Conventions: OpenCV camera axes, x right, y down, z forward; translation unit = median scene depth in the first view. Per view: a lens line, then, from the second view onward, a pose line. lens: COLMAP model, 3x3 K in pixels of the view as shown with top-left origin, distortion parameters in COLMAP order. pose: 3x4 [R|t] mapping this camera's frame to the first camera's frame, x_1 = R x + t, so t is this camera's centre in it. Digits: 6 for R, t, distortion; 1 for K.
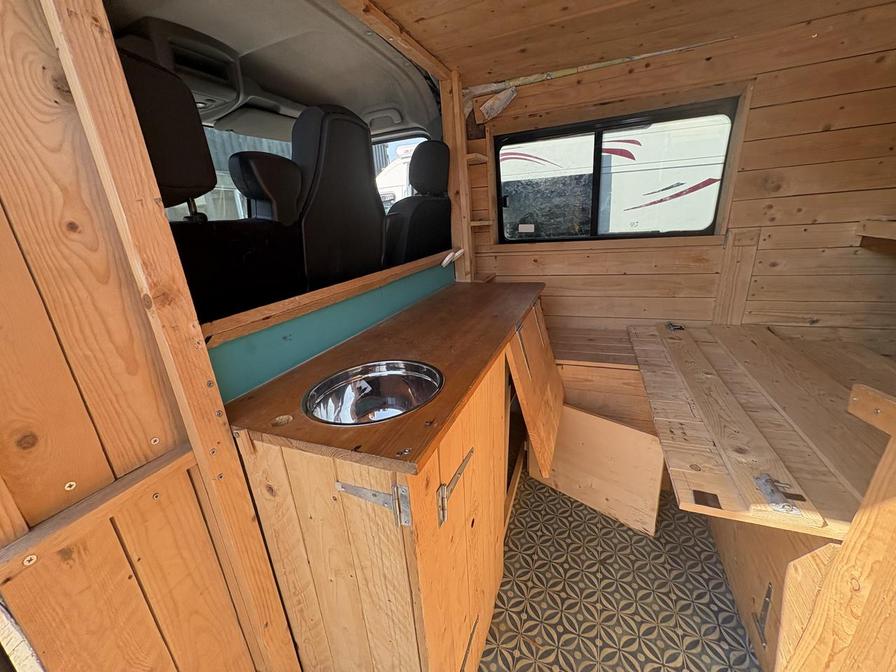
lens RADIAL K [[359.1, 0, 447.3], [0, 359.1, 336.4], [0, 0, 1]] dist [0.000564, 0.000601]
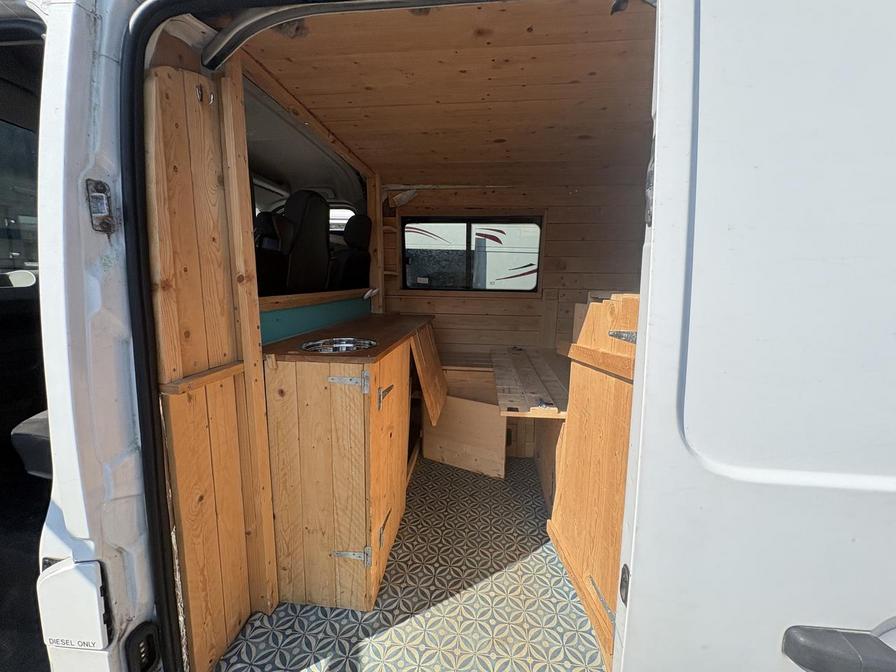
lens RADIAL K [[359.1, 0, 449.4], [0, 359.1, 331.7], [0, 0, 1]] dist [0.000564, 0.000601]
pose [[0.956719, 0.046643, 0.287250, -0.091987], [0.006044, 0.983674, -0.179857, 0.187716], [-0.290950, 0.173809, 0.940818, -0.393811]]
